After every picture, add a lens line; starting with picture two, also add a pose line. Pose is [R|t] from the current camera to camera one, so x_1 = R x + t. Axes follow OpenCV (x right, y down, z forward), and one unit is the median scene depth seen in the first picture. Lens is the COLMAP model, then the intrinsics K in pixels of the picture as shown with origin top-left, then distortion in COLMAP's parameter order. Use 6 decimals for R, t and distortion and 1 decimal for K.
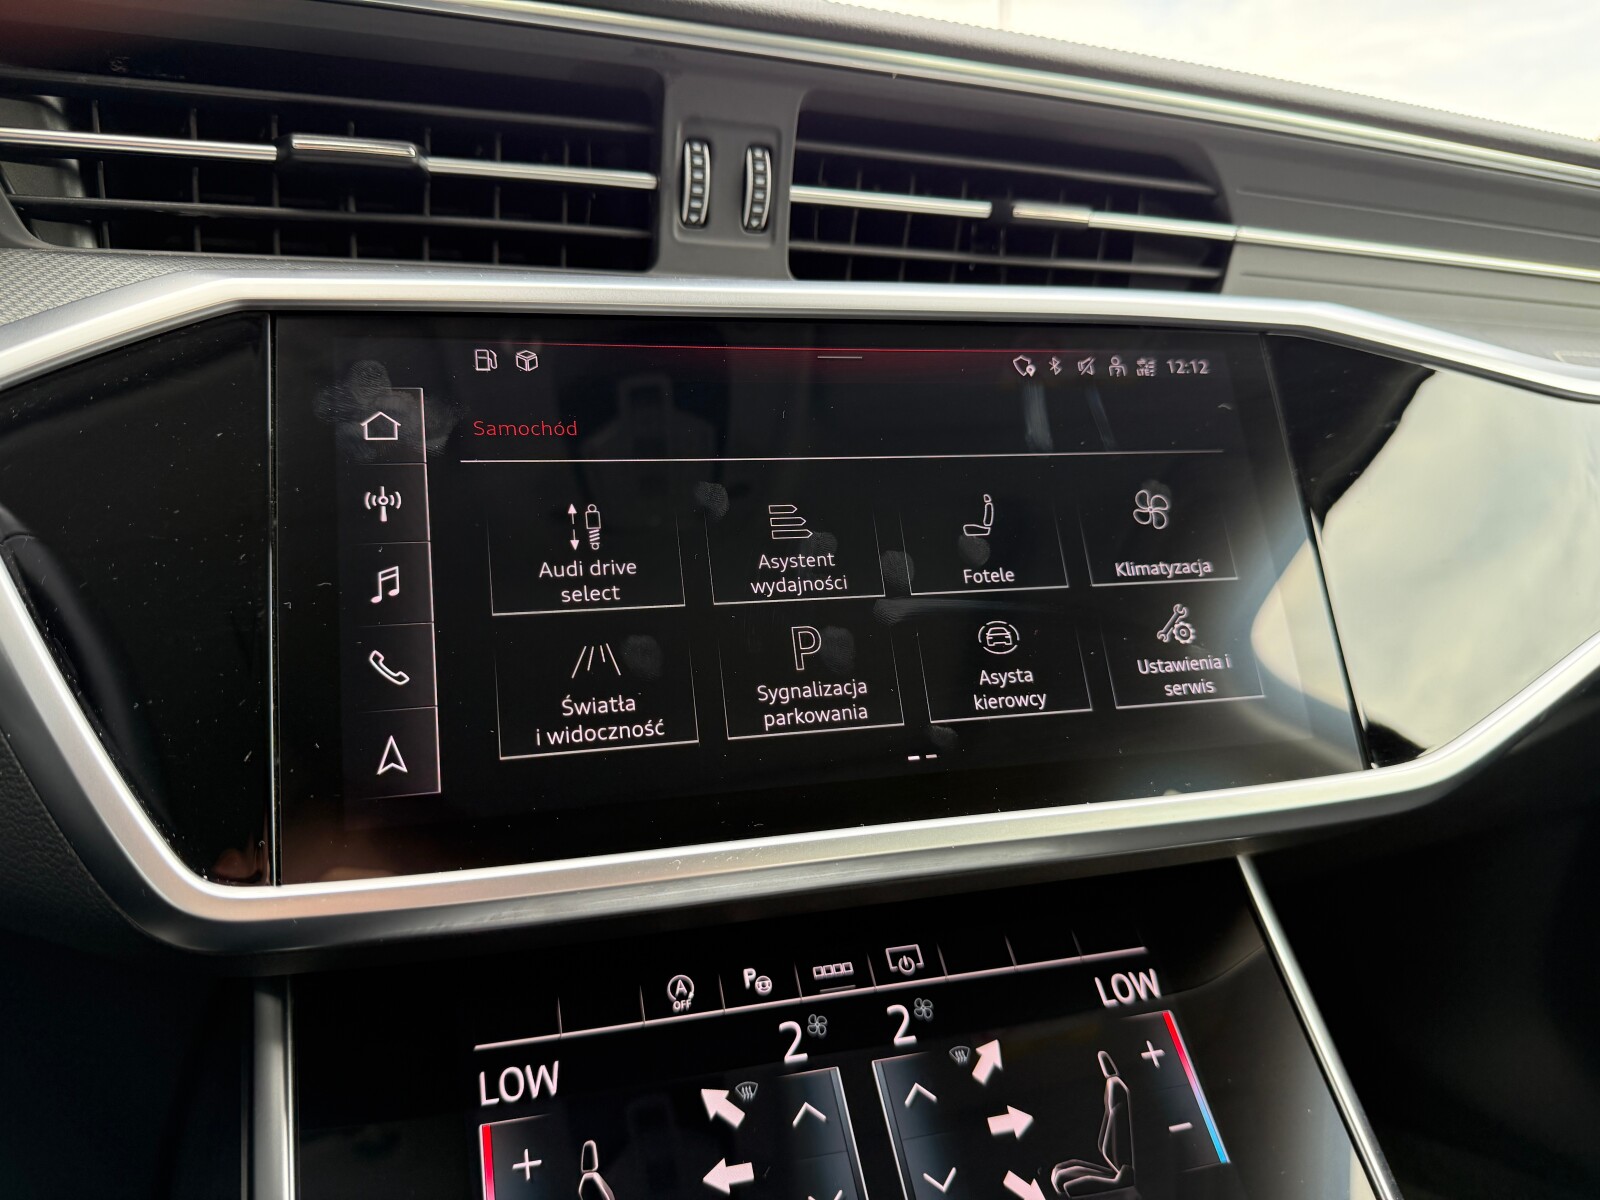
lens RADIAL K [[1165.8, 0, 795.7], [0, 1165.8, 601.8], [0, 0, 1]] dist [0.099158, -0.300775]
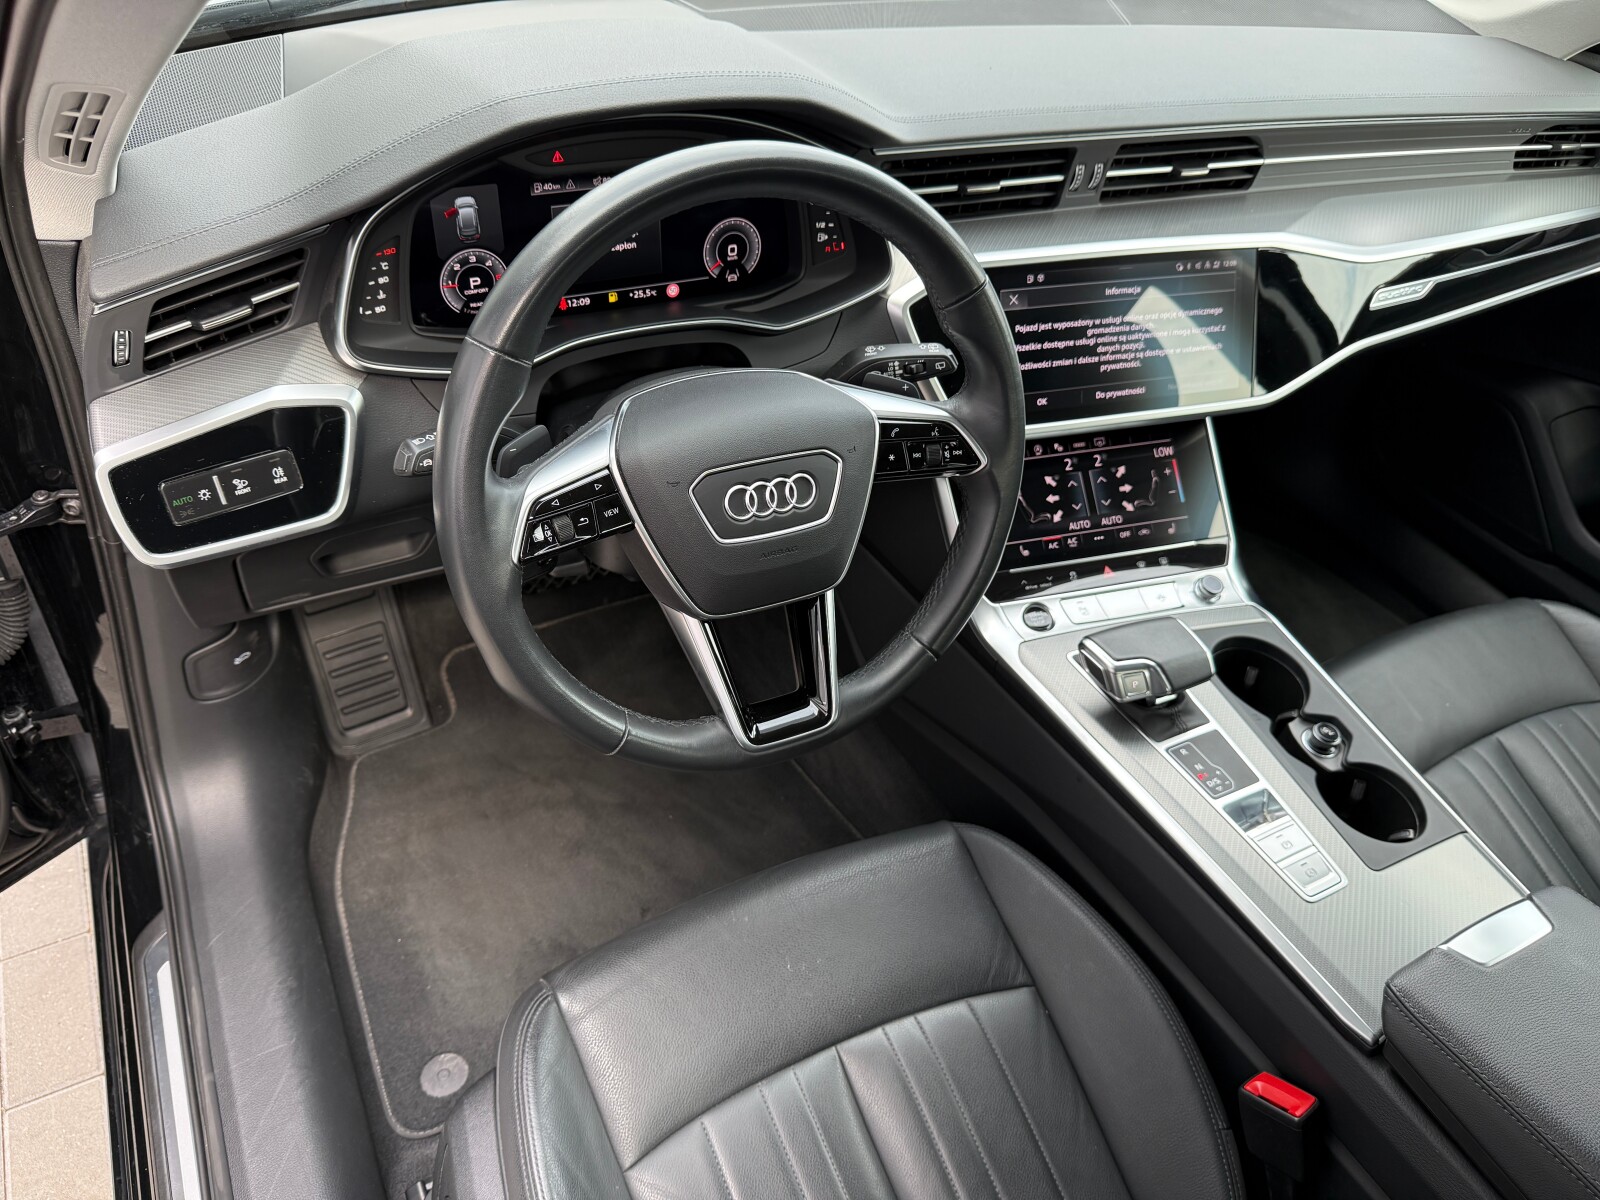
lens RADIAL K [[1131.2, 0, 800.0], [0, 1131.2, 600.0], [0, 0, 1]] dist [0.196307, -0.476986]
pose [[0.997045, 0.037491, 0.067045, -1.007111], [-0.065966, 0.865105, 0.497235, -0.914246], [-0.039359, -0.500188, 0.865022, -2.108515]]
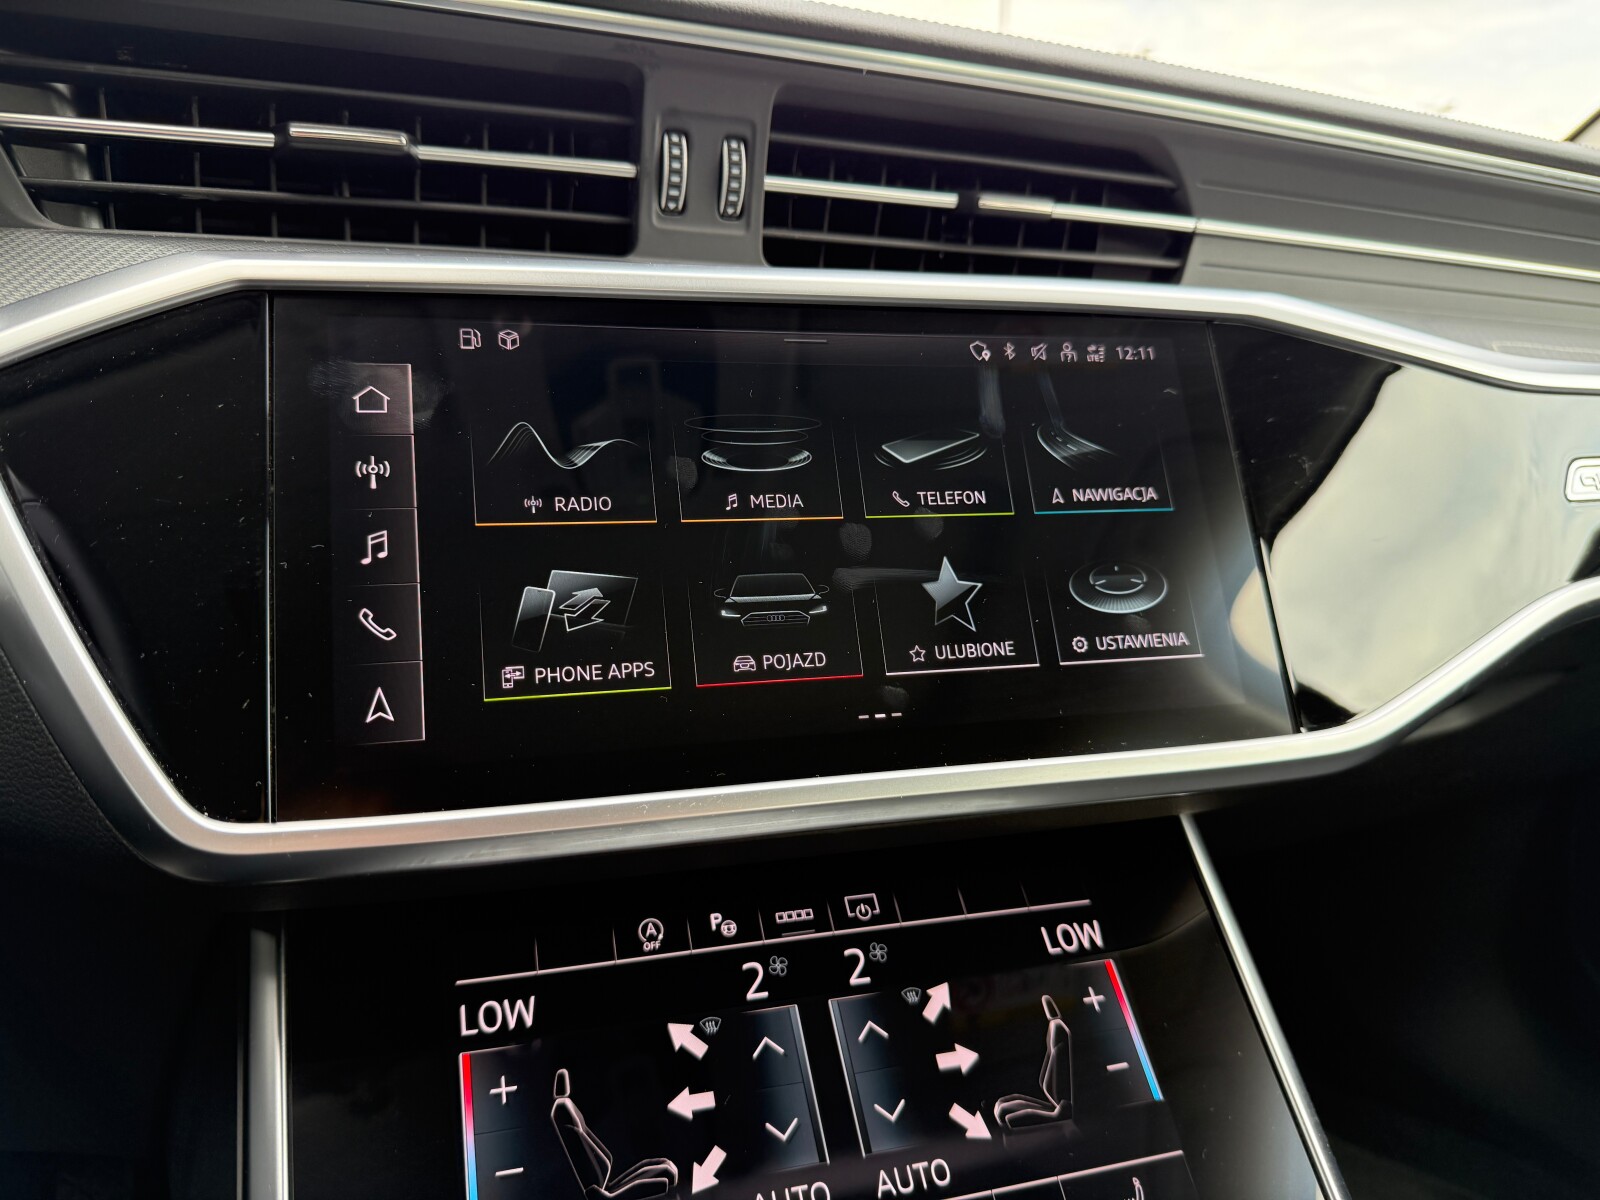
lens RADIAL K [[1156.6, 0, 796.6], [0, 1156.6, 602.8], [0, 0, 1]] dist [0.153301, -0.434708]
pose [[0.999929, 0.010555, 0.005553, 0.025836], [-0.010640, 0.999825, 0.015399, 0.012769], [-0.005390, -0.015457, 0.999866, -0.061150]]
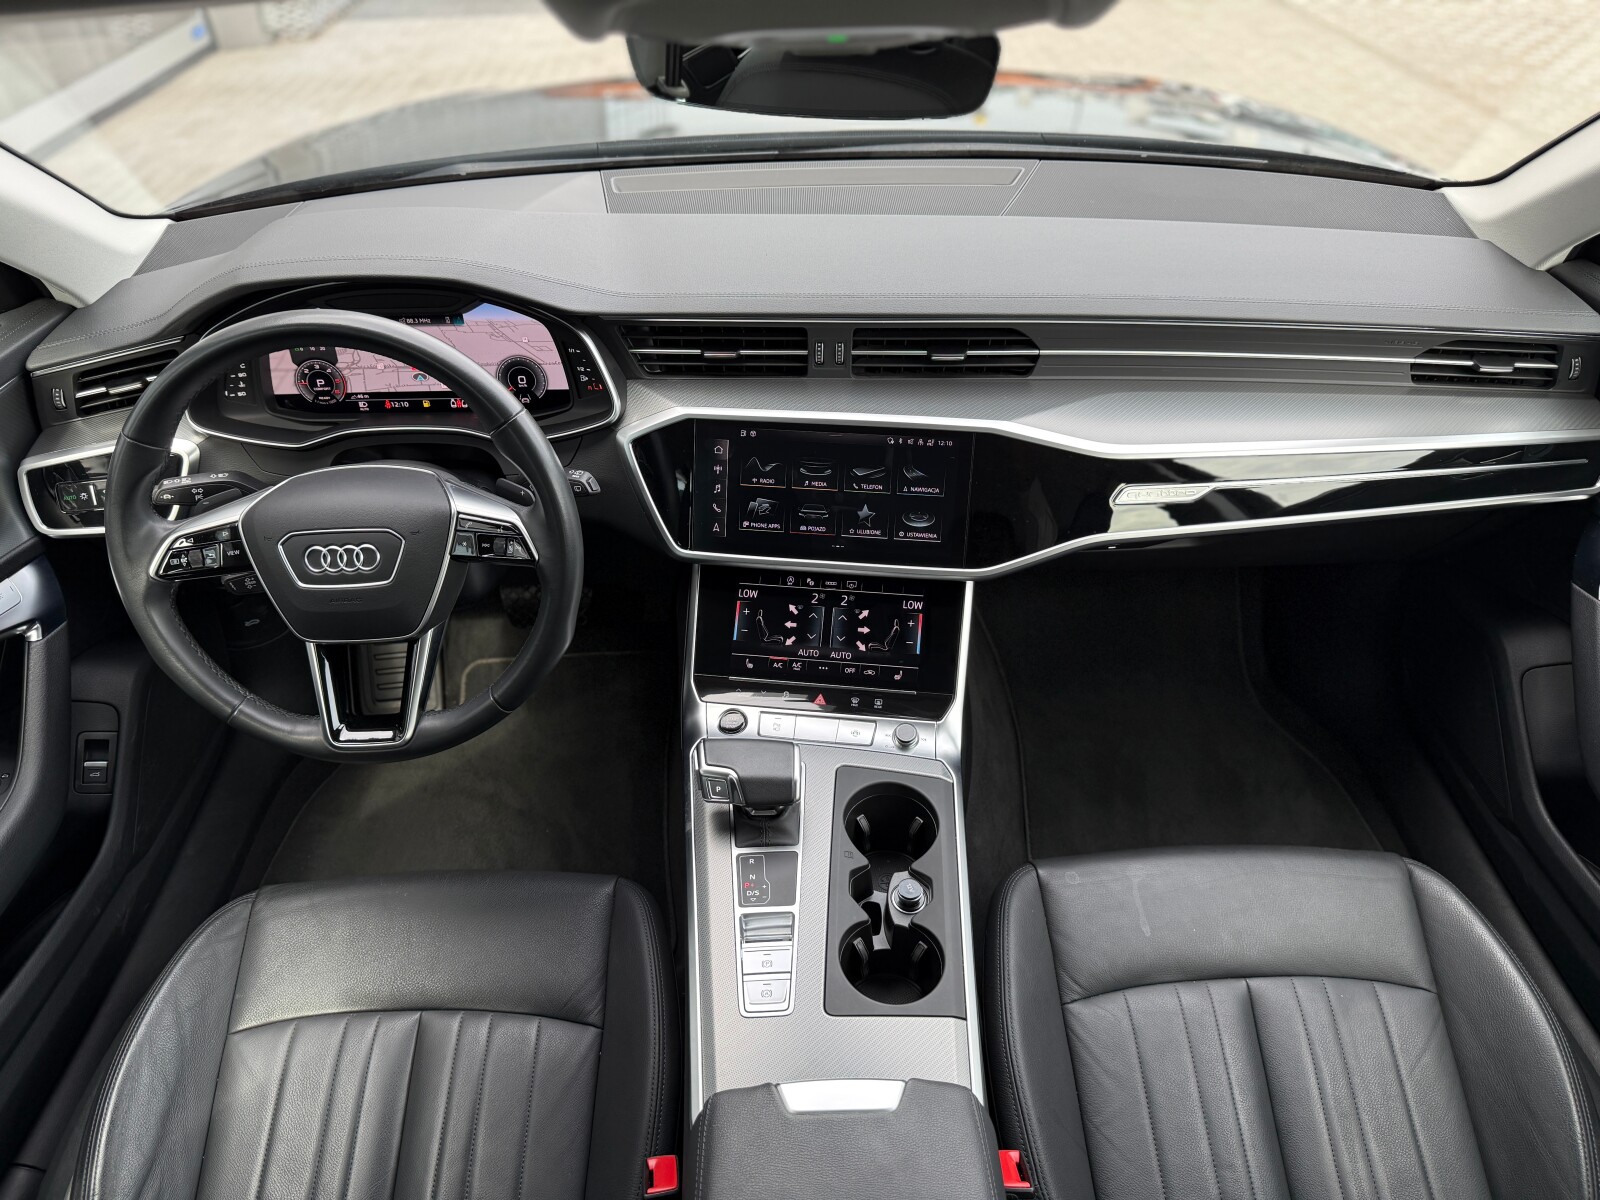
lens RADIAL K [[1122.8, 0, 800.0], [0, 1122.8, 600.0], [0, 0, 1]] dist [0.107603, -0.180268]
pose [[0.909205, 0.231766, -0.345876, 1.240931], [-0.054412, 0.889757, 0.453180, -1.306959], [0.412777, -0.393214, 0.821582, -2.086642]]
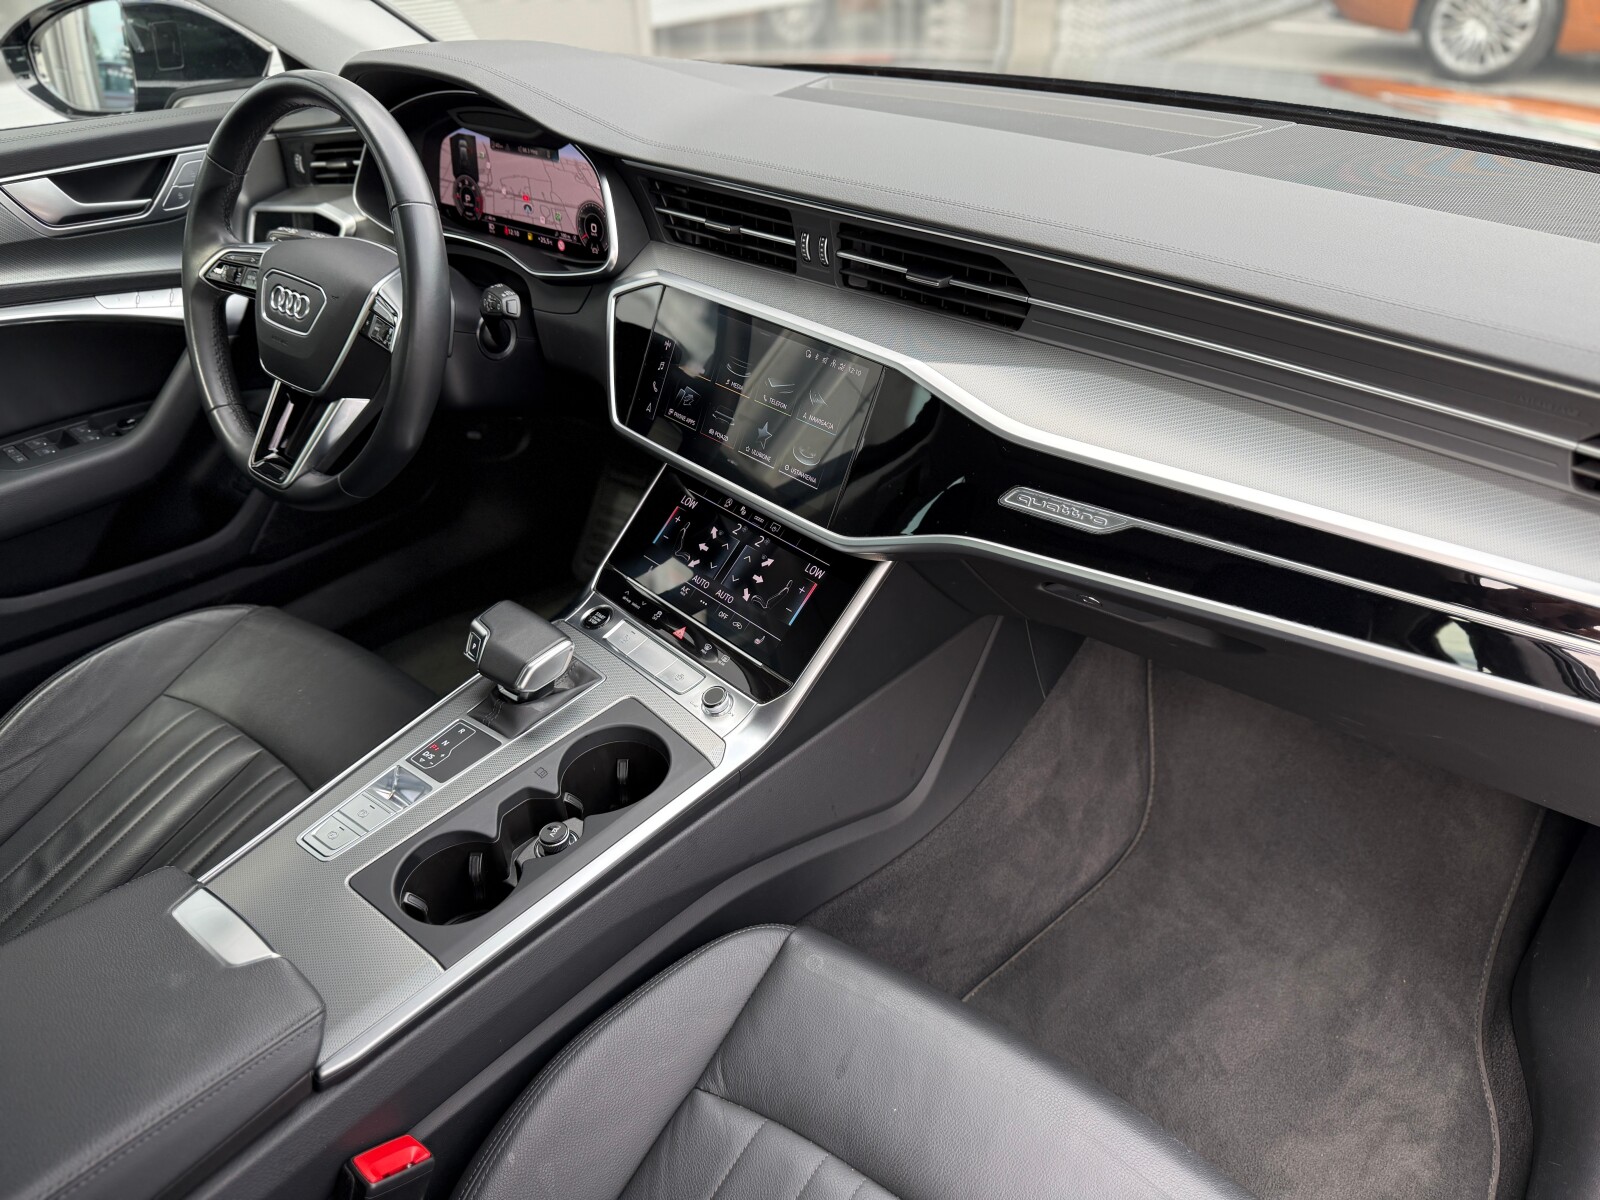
lens RADIAL K [[1122.8, 0, 800.0], [0, 1122.8, 600.0], [0, 0, 1]] dist [0.107603, -0.180268]
pose [[0.437943, 0.475362, -0.763044, 2.635691], [-0.153885, 0.875879, 0.457335, -0.953658], [0.885734, -0.082866, 0.456736, -0.338916]]
